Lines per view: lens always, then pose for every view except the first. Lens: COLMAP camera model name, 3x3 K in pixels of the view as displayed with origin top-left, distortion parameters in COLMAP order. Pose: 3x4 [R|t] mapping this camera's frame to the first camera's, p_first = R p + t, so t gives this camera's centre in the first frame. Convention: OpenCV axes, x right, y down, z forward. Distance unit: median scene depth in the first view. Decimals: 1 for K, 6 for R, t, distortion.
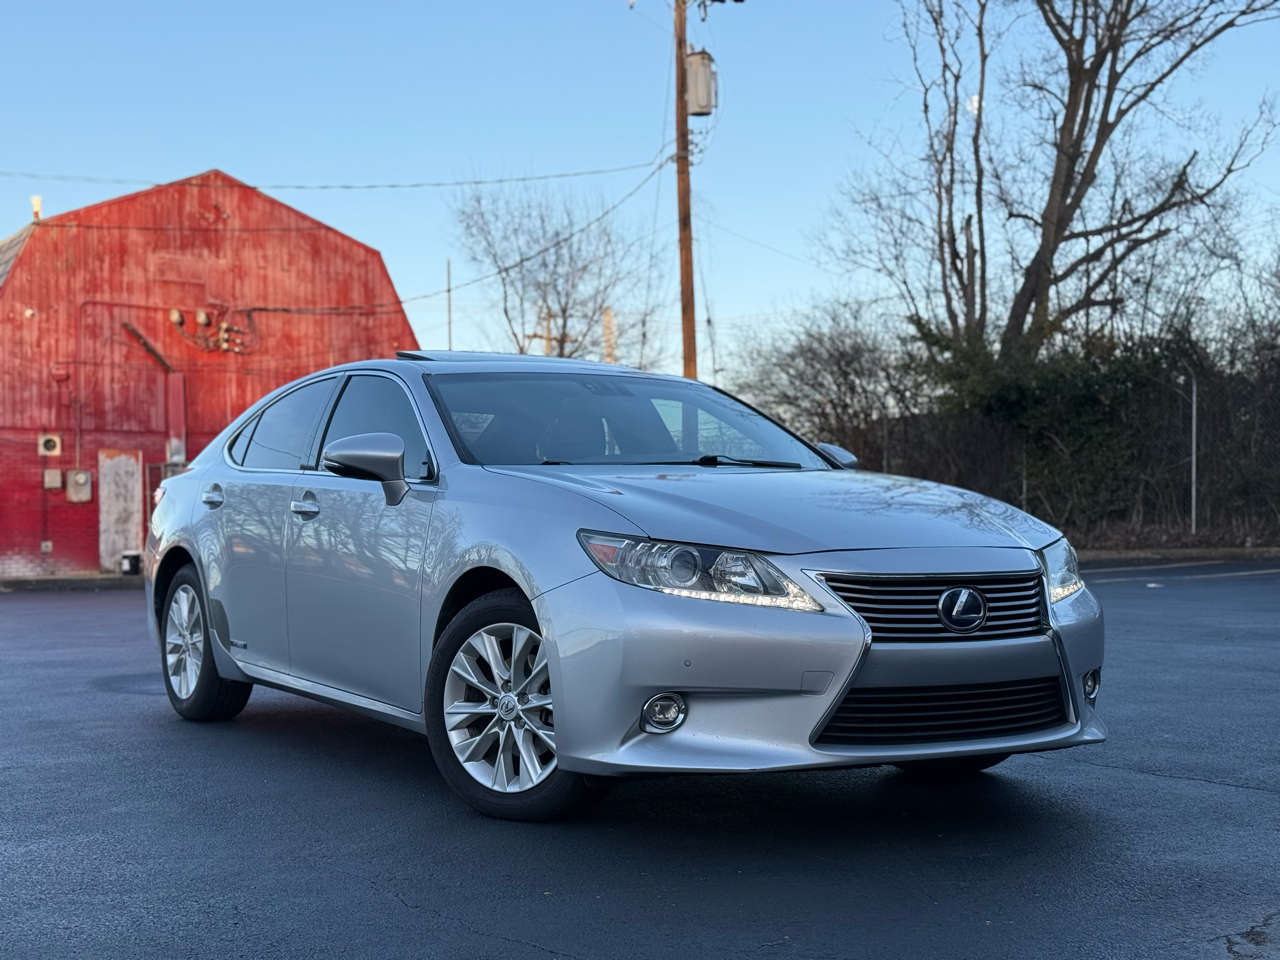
lens RADIAL K [[1790.9, 0, 645.5], [0, 1790.9, 484.6], [0, 0, 1]] dist [0.098407, 0.000000]
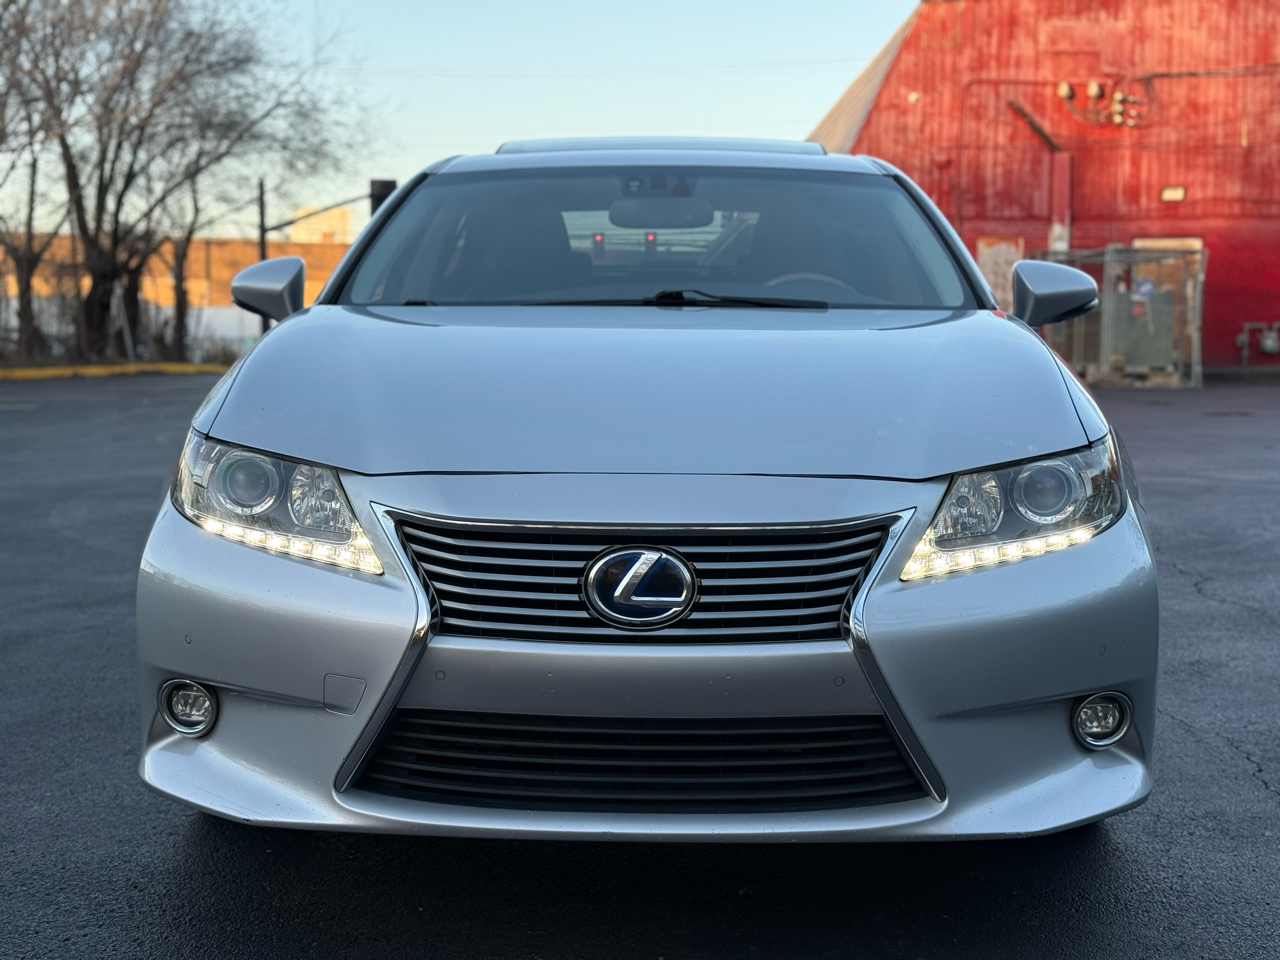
lens RADIAL K [[1790.9, 0, 649.6], [0, 1790.9, 490.4], [0, 0, 1]] dist [0.098407, 0.000000]
pose [[0.837347, 0.064713, -0.542828, 0.080328], [0.003683, 0.992278, 0.123975, -0.005118], [0.546659, -0.105810, 0.830643, 0.089242]]
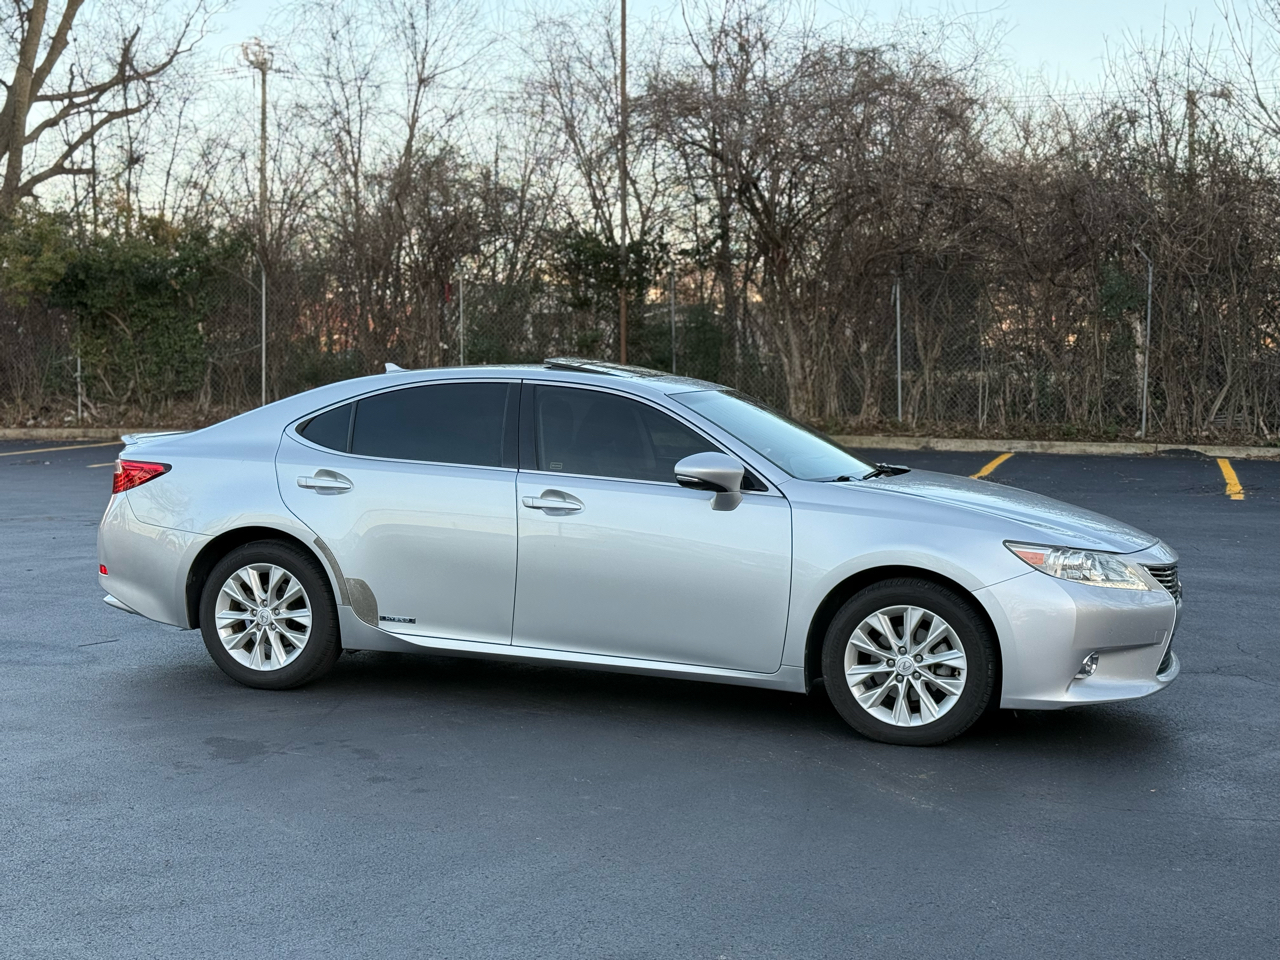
lens RADIAL K [[1790.9, 0, 664.4], [0, 1790.9, 476.2], [0, 0, 1]] dist [0.098407, 0.000000]
pose [[0.754015, -0.021408, 0.656508, -0.200715], [-0.034945, 0.996746, 0.072639, -0.020481], [-0.655927, -0.077713, 0.750813, 0.018015]]
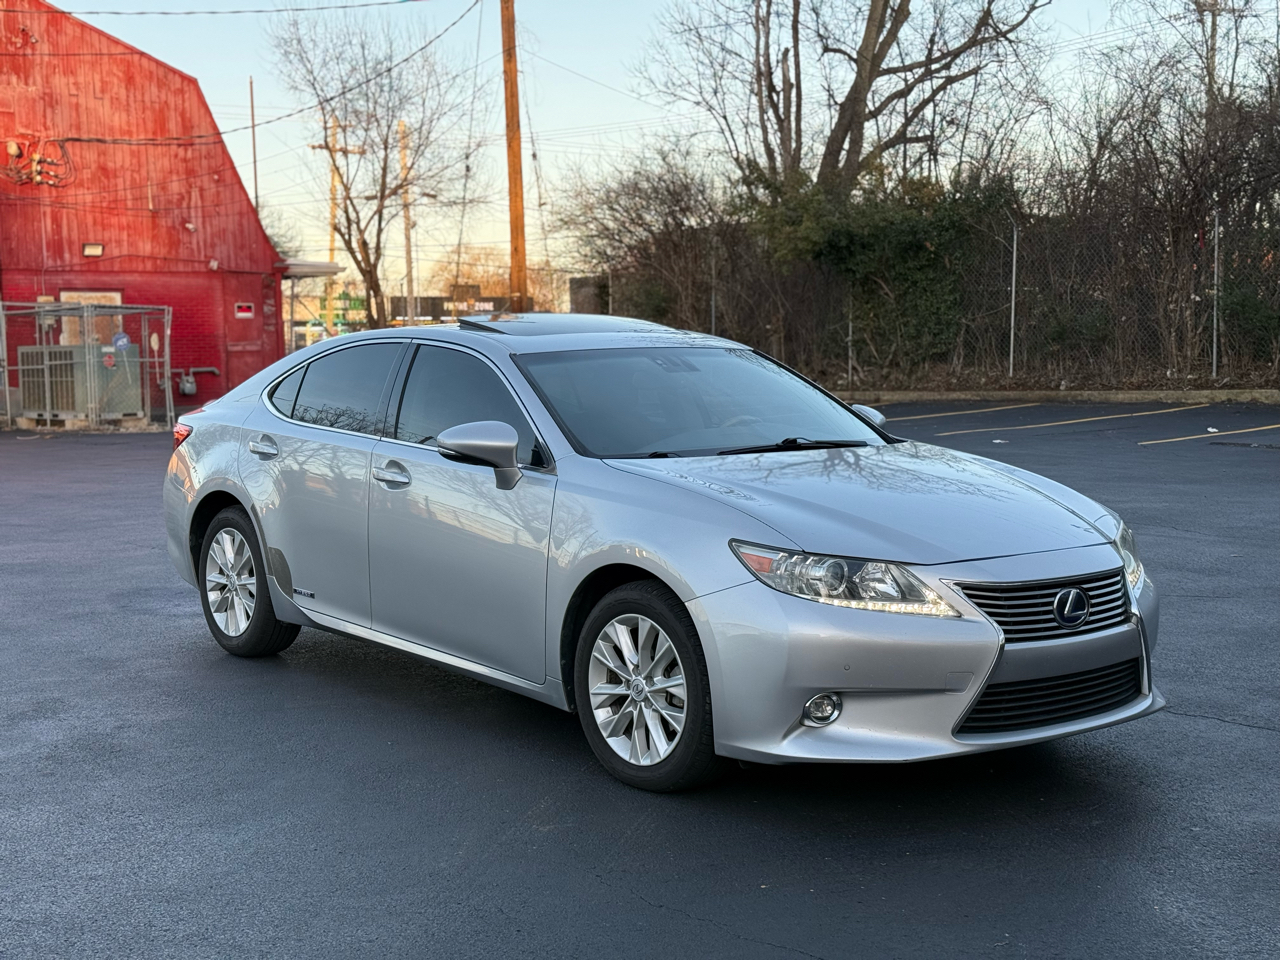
lens RADIAL K [[1790.9, 0, 629.7], [0, 1790.9, 475.8], [0, 0, 1]] dist [0.098407, 0.000000]
pose [[0.992640, -0.010715, 0.120628, -0.039190], [-0.002029, 0.994467, 0.105033, -0.021921], [-0.121086, -0.104504, 0.987126, -0.013043]]
